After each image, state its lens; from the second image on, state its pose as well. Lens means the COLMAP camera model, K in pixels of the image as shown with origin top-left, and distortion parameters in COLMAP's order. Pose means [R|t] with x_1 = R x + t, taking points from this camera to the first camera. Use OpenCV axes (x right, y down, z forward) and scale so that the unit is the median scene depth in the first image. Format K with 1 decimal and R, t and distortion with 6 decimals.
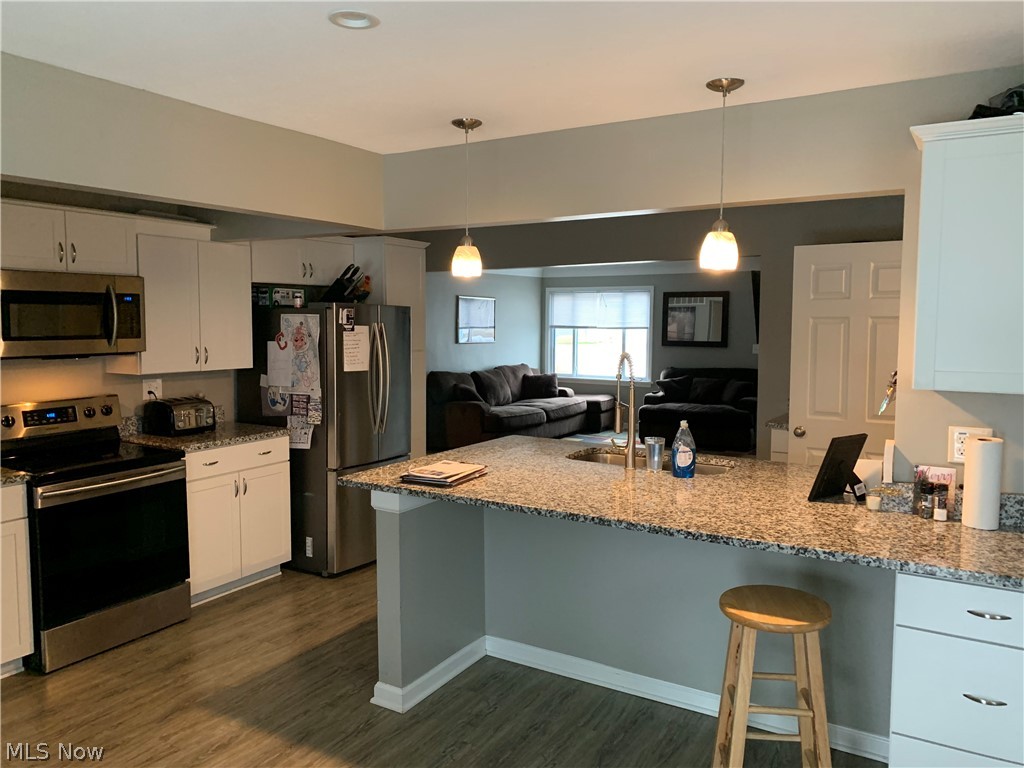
lens RADIAL K [[776.7, 0, 509.9], [0, 776.7, 379.7], [0, 0, 1]] dist [0.044248, -0.055300]
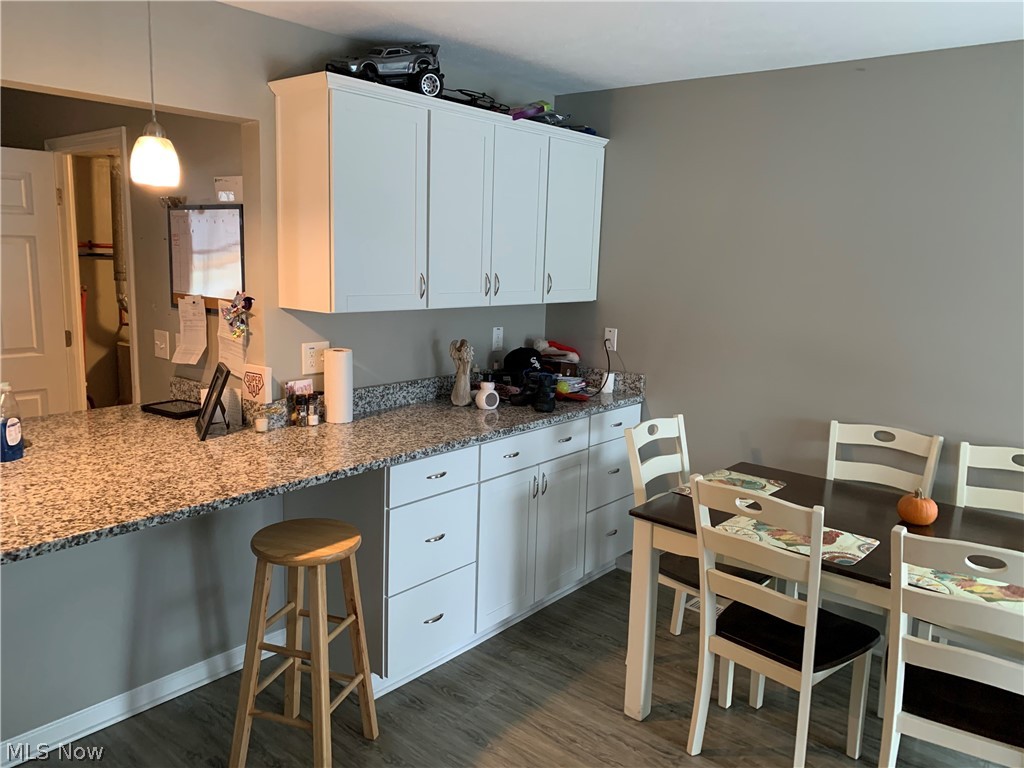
lens RADIAL K [[776.7, 0, 517.5], [0, 776.7, 383.8], [0, 0, 1]] dist [0.044248, -0.055300]
pose [[0.157077, -0.168541, 0.973099, -0.311453], [0.048785, 0.985451, 0.162806, -0.032134], [-0.986381, 0.021899, 0.163014, 0.310562]]
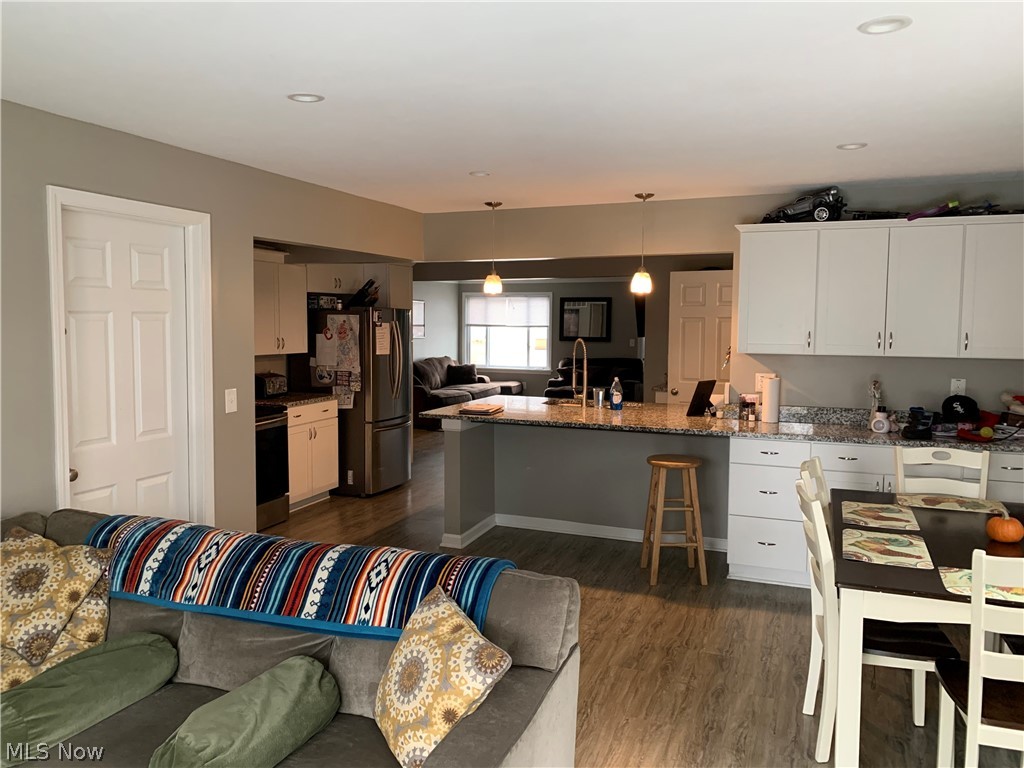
lens RADIAL K [[776.7, 0, 507.2], [0, 776.7, 384.2], [0, 0, 1]] dist [0.044248, -0.055300]
pose [[0.985806, -0.013298, 0.167359, -0.230744], [0.012459, 0.999904, 0.006059, 0.041661], [-0.167423, -0.003888, 0.985877, -0.499475]]
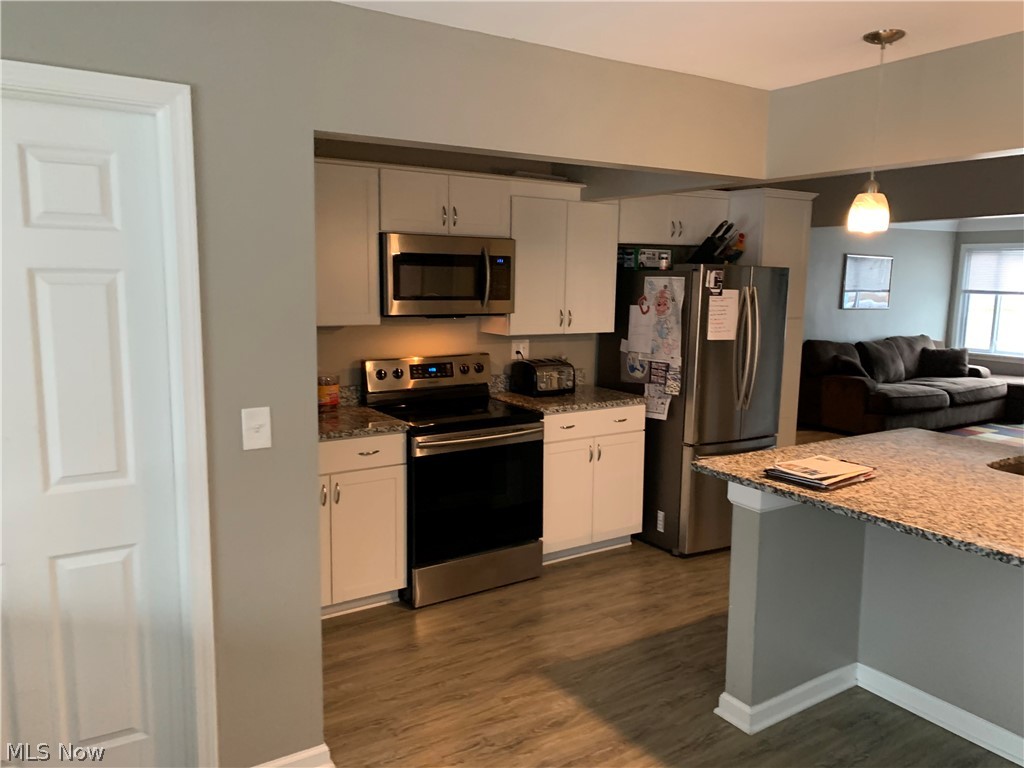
lens RADIAL K [[776.7, 0, 517.1], [0, 776.7, 390.9], [0, 0, 1]] dist [0.044248, -0.055300]
pose [[0.897657, 0.073523, -0.434519, -0.012828], [-0.044988, 0.996122, 0.075609, -0.010700], [0.438393, -0.048323, 0.897483, 0.081295]]
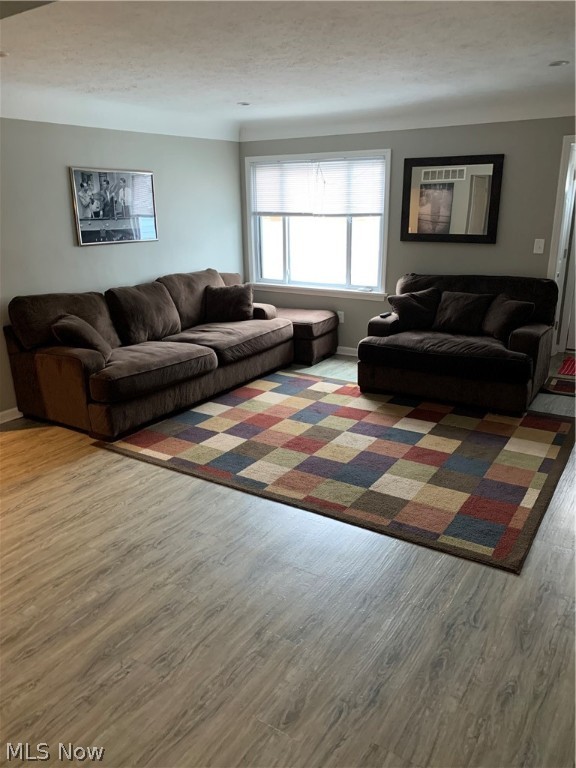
lens RADIAL K [[582.5, 0, 300.6], [0, 582.5, 397.0], [0, 0, 1]] dist [0.044248, -0.055300]
pose [[0.999778, -0.010953, -0.017982, 0.278405], [0.015032, 0.969329, 0.245308, -0.094128], [0.014744, -0.245524, 0.969278, 1.116810]]
